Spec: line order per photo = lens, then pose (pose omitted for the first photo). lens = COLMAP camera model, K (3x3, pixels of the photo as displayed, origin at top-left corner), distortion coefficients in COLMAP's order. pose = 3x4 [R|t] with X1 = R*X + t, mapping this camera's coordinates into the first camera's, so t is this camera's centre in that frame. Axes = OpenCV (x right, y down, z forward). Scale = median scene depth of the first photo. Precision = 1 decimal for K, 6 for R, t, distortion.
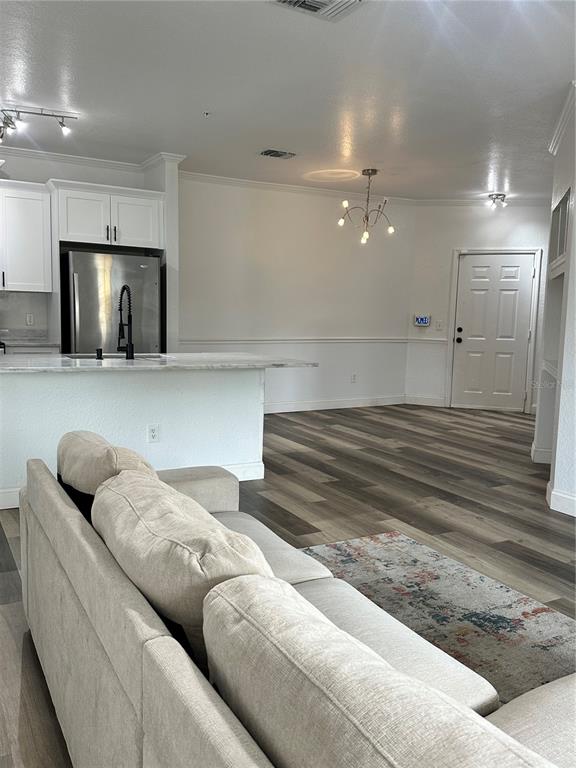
lens RADIAL K [[642.7, 0, 290.5], [0, 642.7, 382.8], [0, 0, 1]] dist [0.044329, -0.040465]
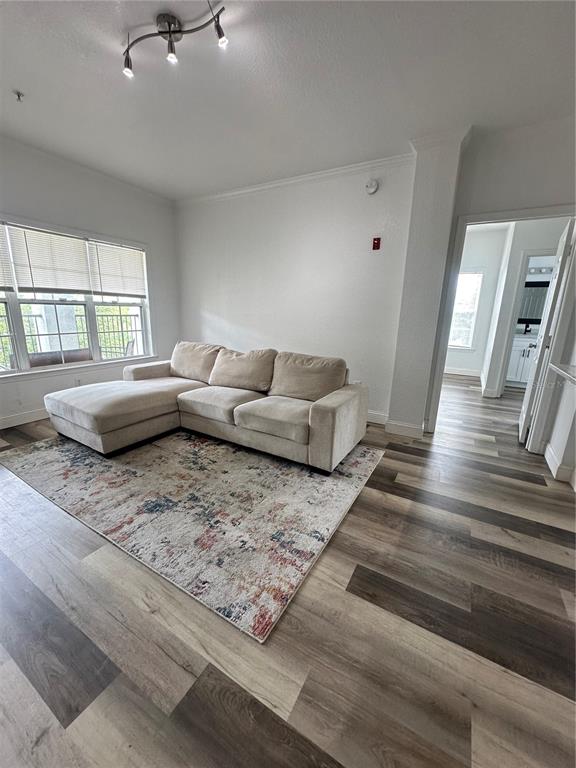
lens RADIAL K [[305.5, 0, 283.2], [0, 305.5, 385.4], [0, 0, 1]] dist [-0.011105, 0.001565]
pose [[-0.869742, 0.067449, -0.488876, 0.212464], [-0.106642, 0.941524, 0.319624, -0.088105], [0.481847, 0.330125, -0.811690, 0.894158]]
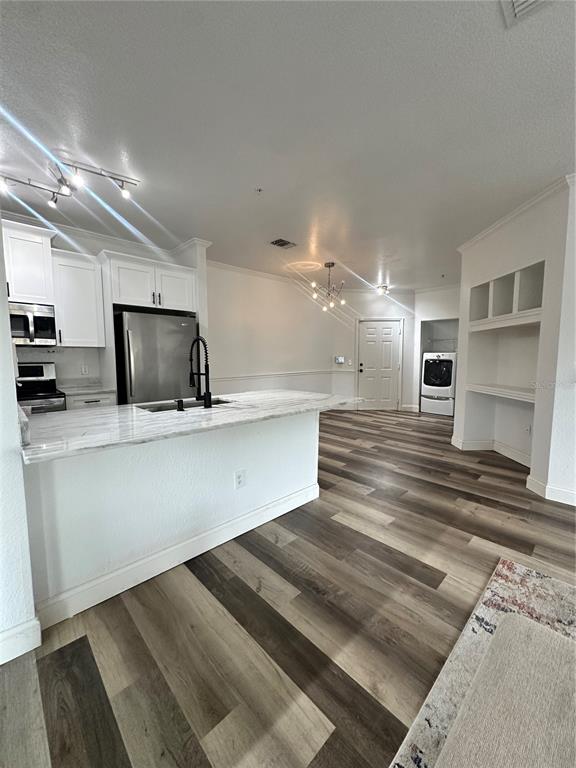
lens RADIAL K [[305.5, 0, 289.1], [0, 305.5, 382.7], [0, 0, 1]] dist [-0.011105, 0.001565]
pose [[0.967588, -0.050129, 0.247511, -0.220477], [0.055723, 0.998324, -0.015643, -0.055509], [-0.246311, 0.028928, 0.968759, 0.448613]]
